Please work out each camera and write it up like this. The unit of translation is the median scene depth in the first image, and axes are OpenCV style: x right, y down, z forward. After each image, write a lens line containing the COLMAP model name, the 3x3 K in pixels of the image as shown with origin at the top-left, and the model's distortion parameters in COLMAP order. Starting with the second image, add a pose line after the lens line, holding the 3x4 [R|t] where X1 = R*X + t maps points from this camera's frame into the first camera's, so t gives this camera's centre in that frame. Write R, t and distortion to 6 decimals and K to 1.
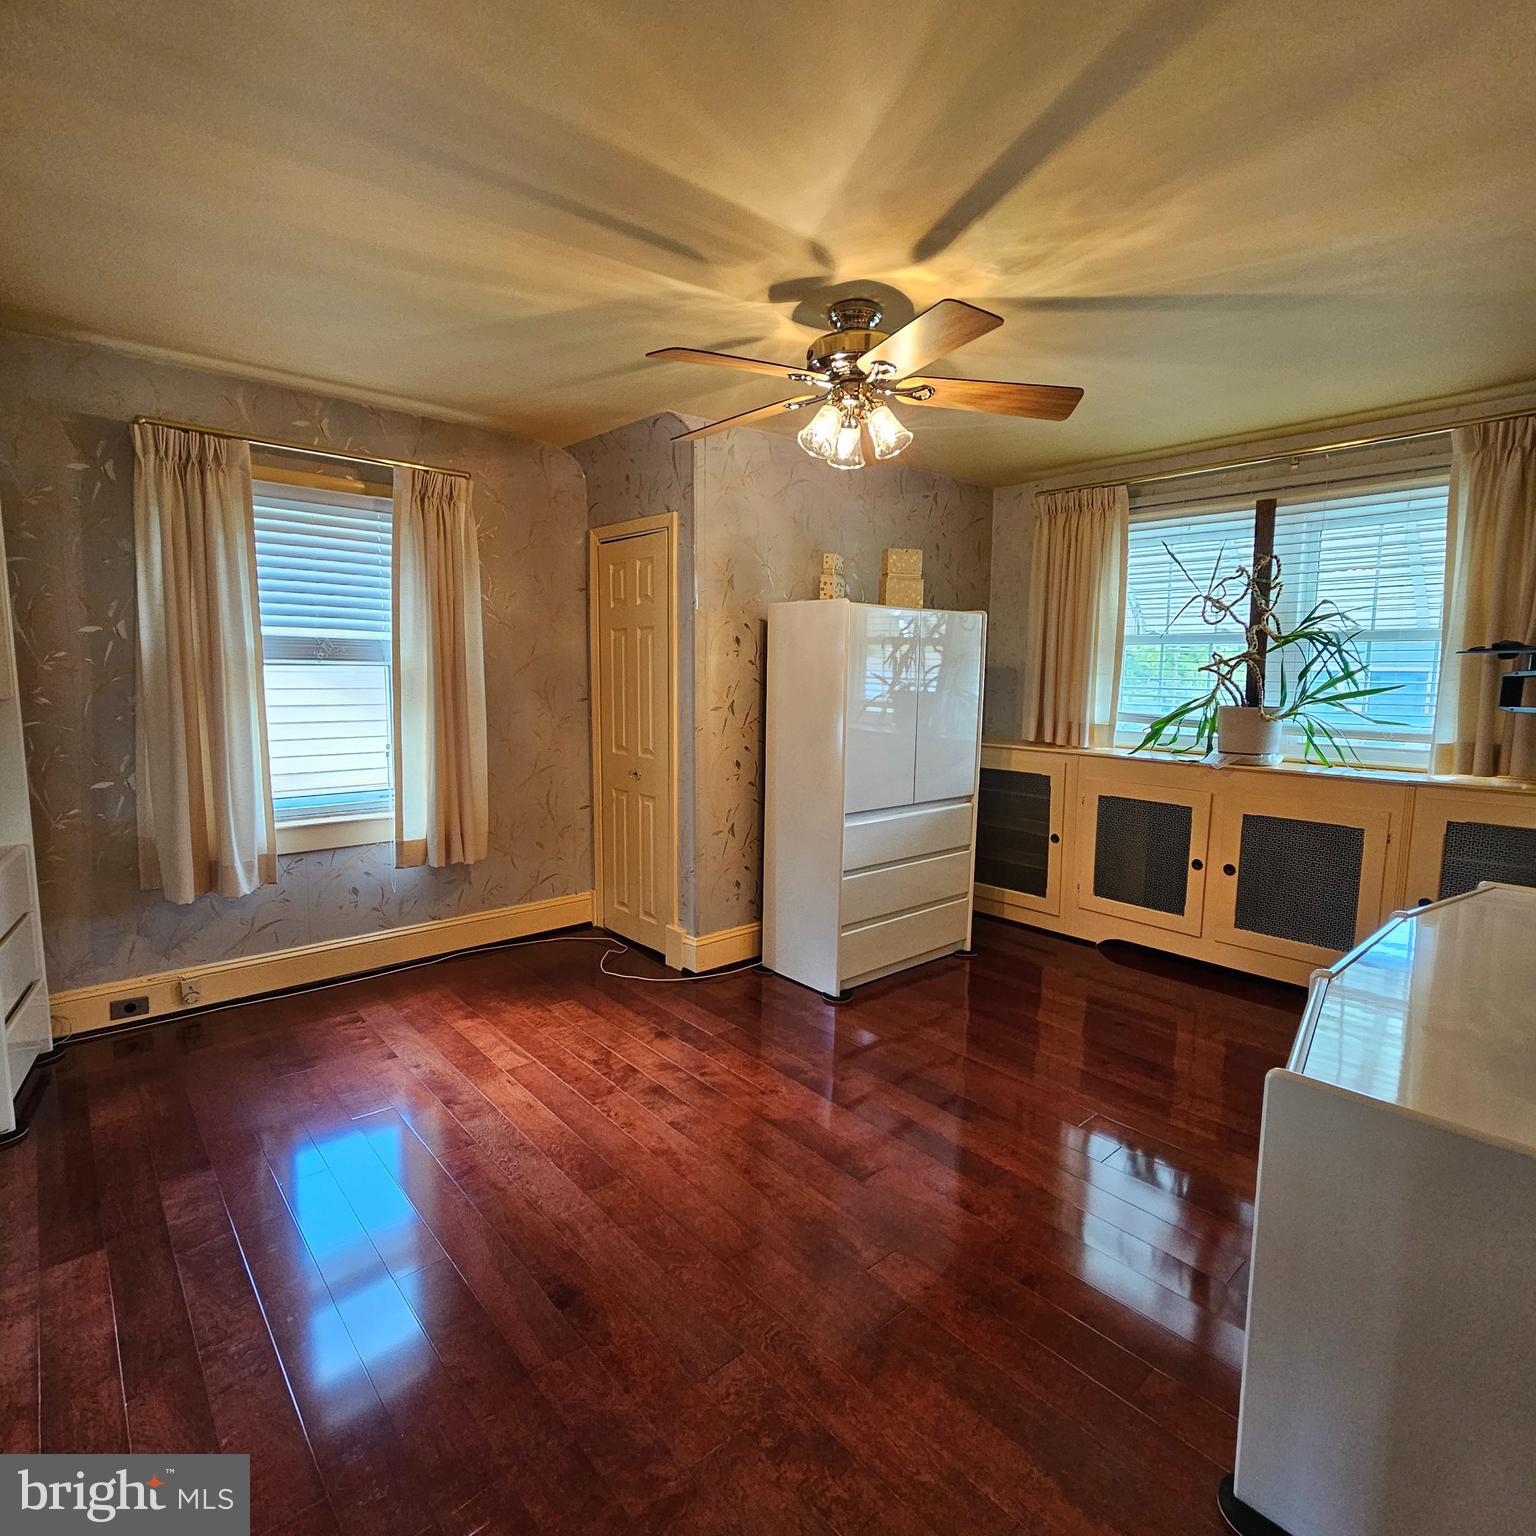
lens RADIAL K [[836.8, 0, 764.3], [0, 836.8, 770.6], [0, 0, 1]] dist [0.014872, -0.010133]
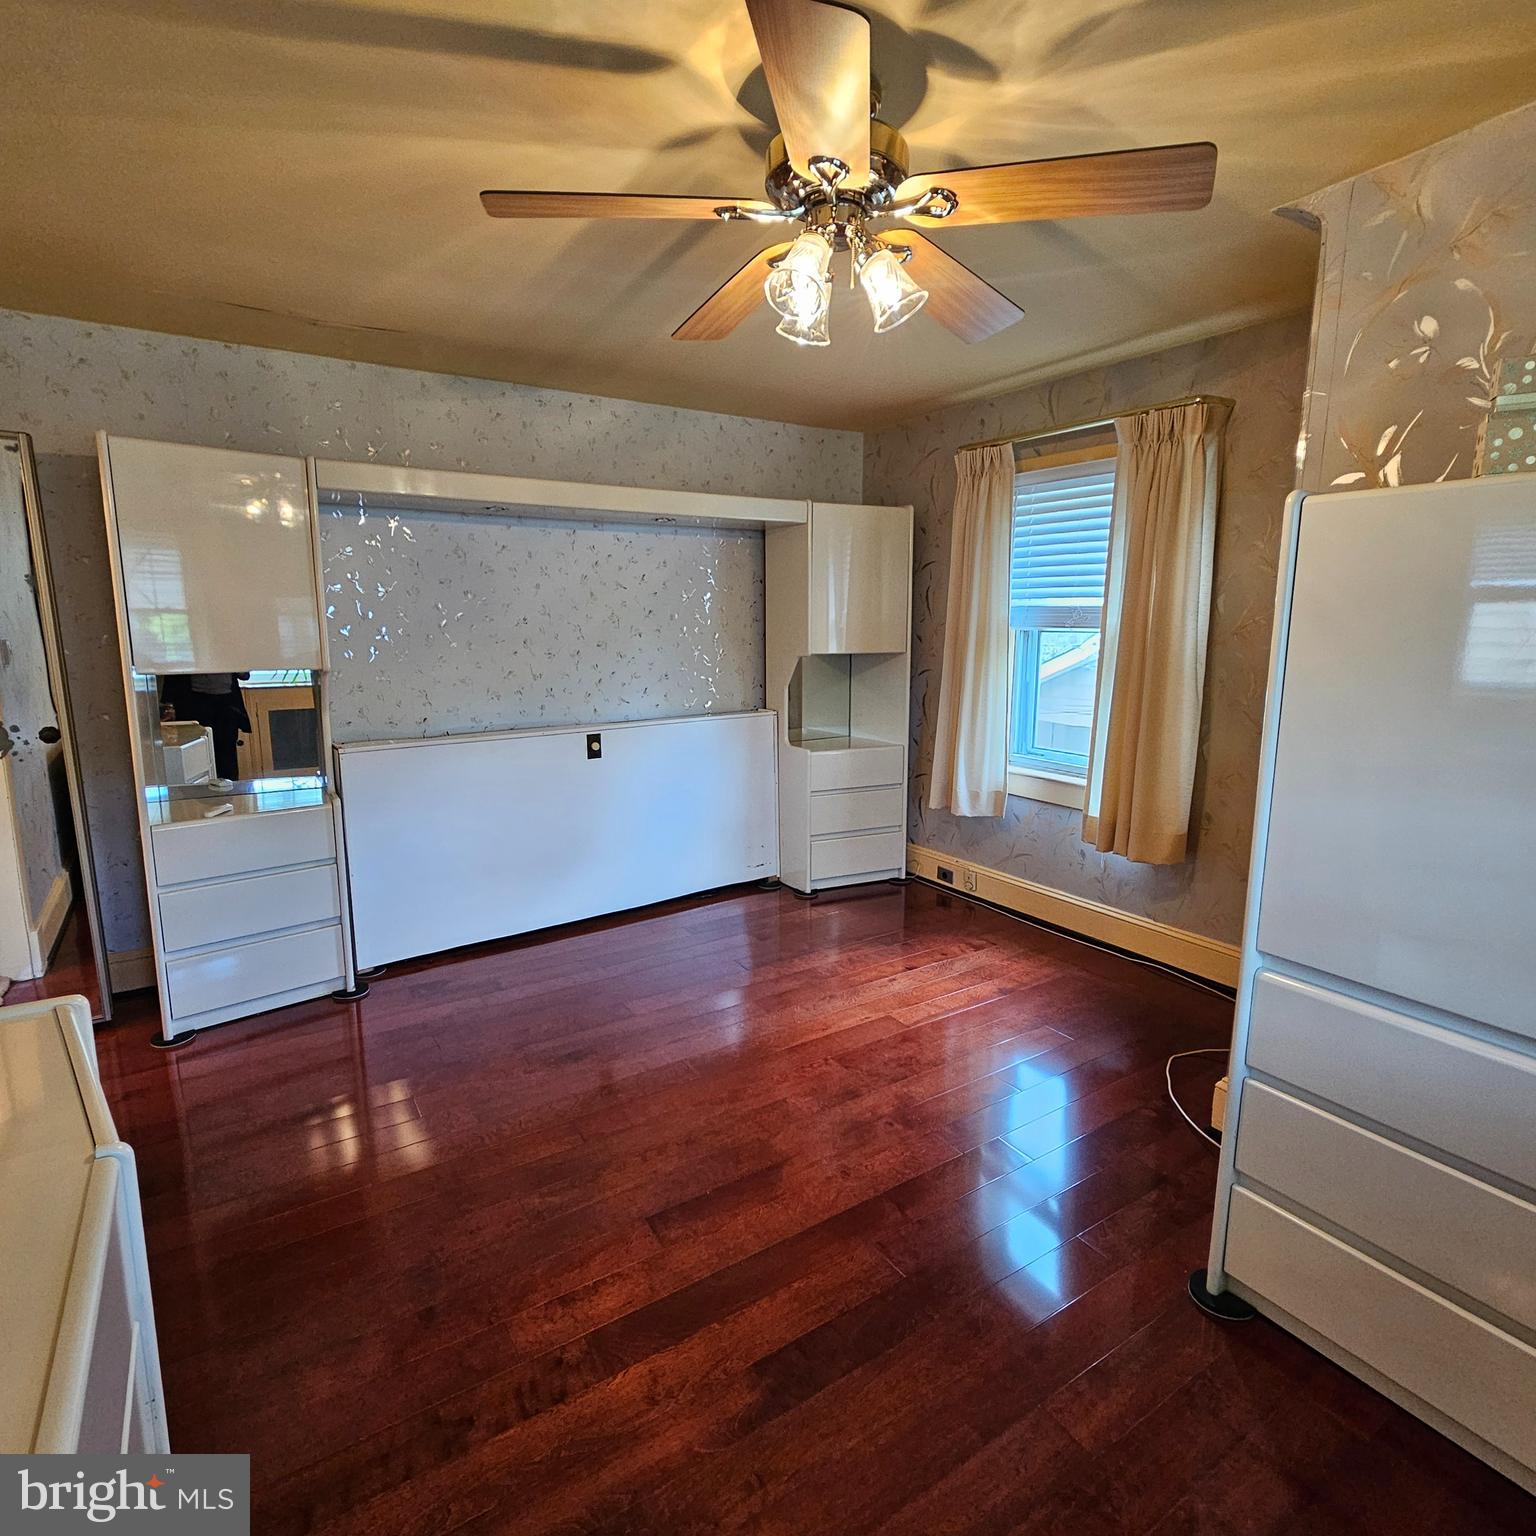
lens RADIAL K [[836.8, 0, 757.6], [0, 836.8, 763.5], [0, 0, 1]] dist [0.014872, -0.010133]
pose [[-0.155231, 0.153851, -0.975824, 0.648236], [-0.123206, 0.977071, 0.173647, -0.109329], [0.980165, 0.147183, -0.132717, 0.851991]]
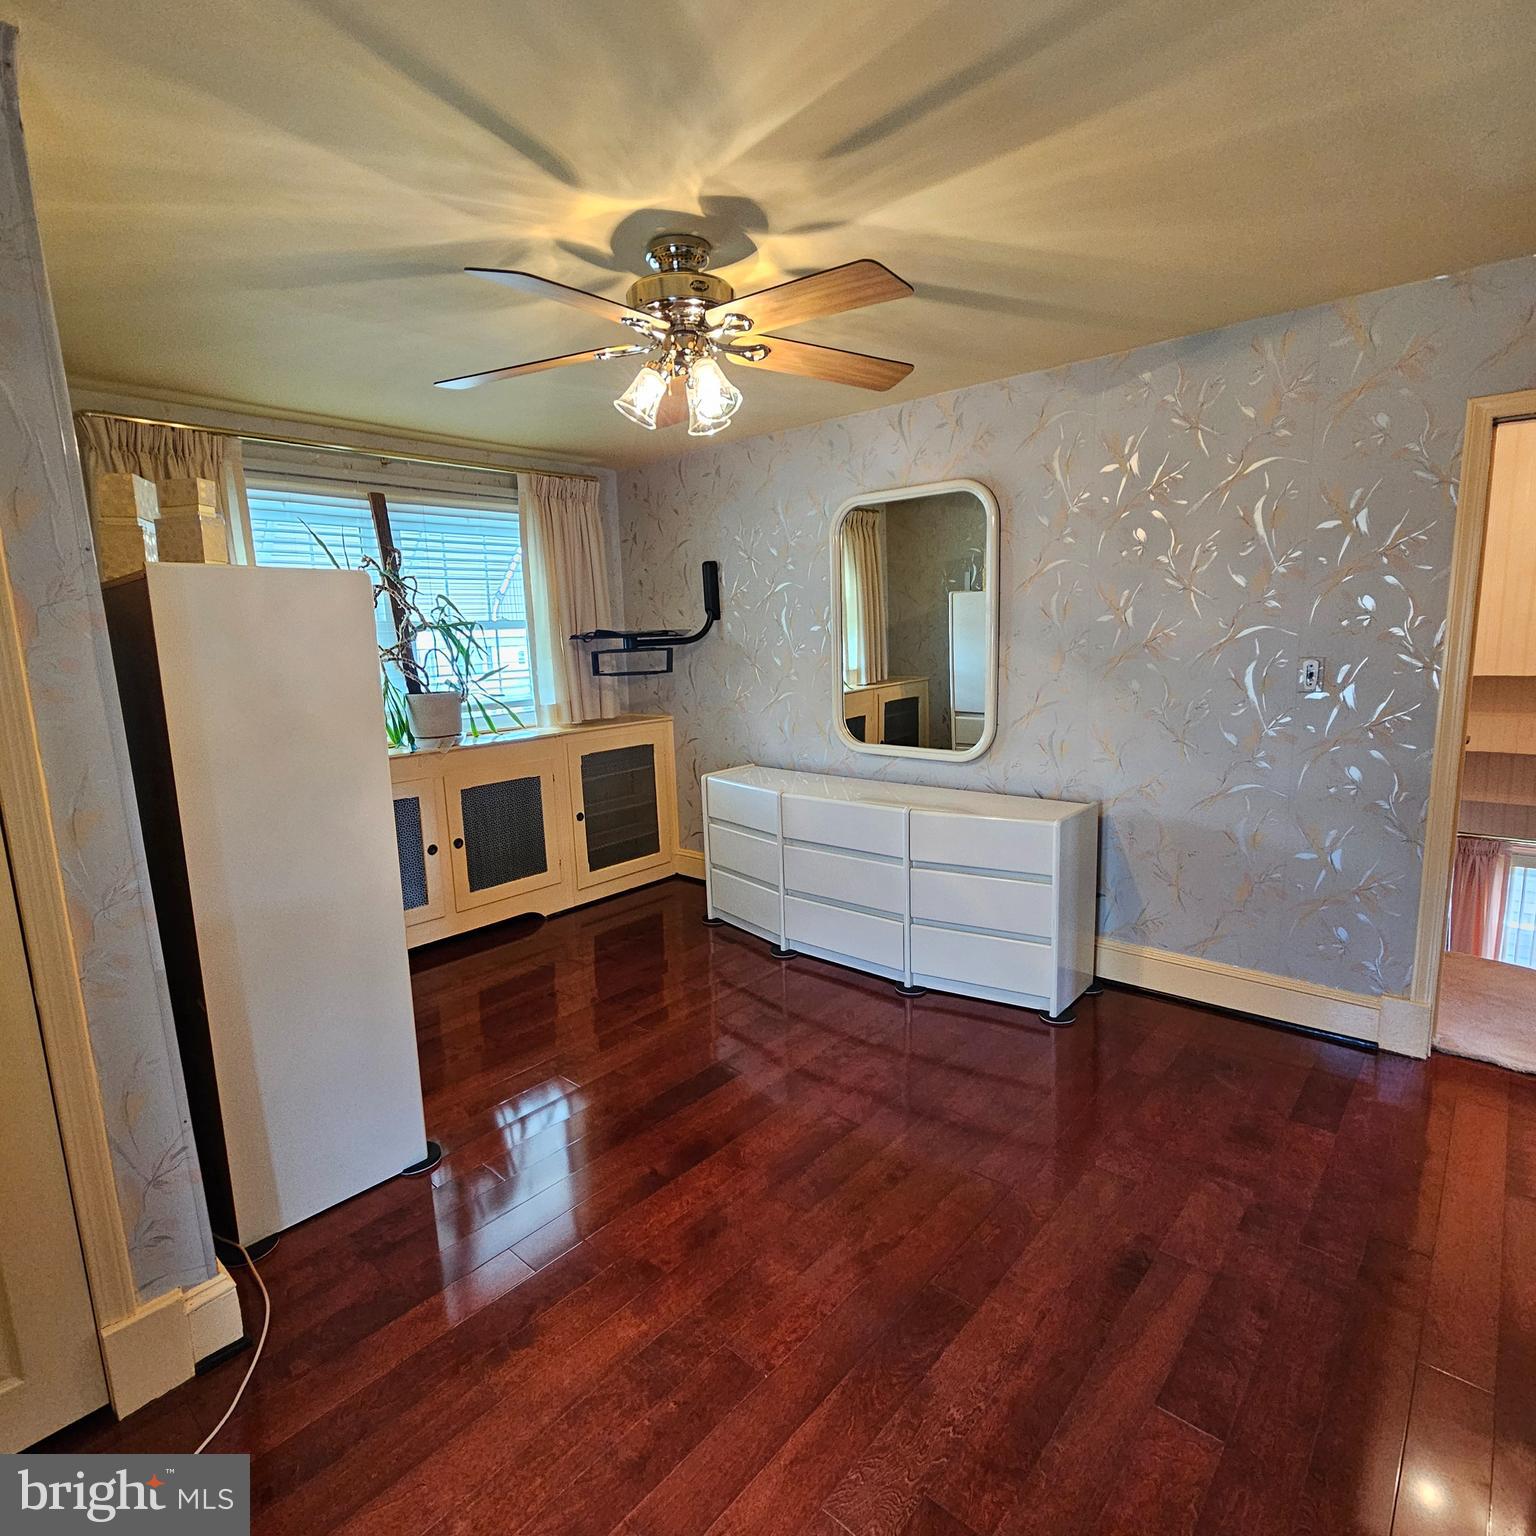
lens RADIAL K [[836.8, 0, 766.4], [0, 836.8, 767.8], [0, 0, 1]] dist [0.014872, -0.010133]
pose [[-0.124426, -0.167198, 0.978040, -0.638642], [0.151458, 0.970949, 0.185254, -0.138800], [-0.980601, 0.171182, -0.095488, 0.838627]]
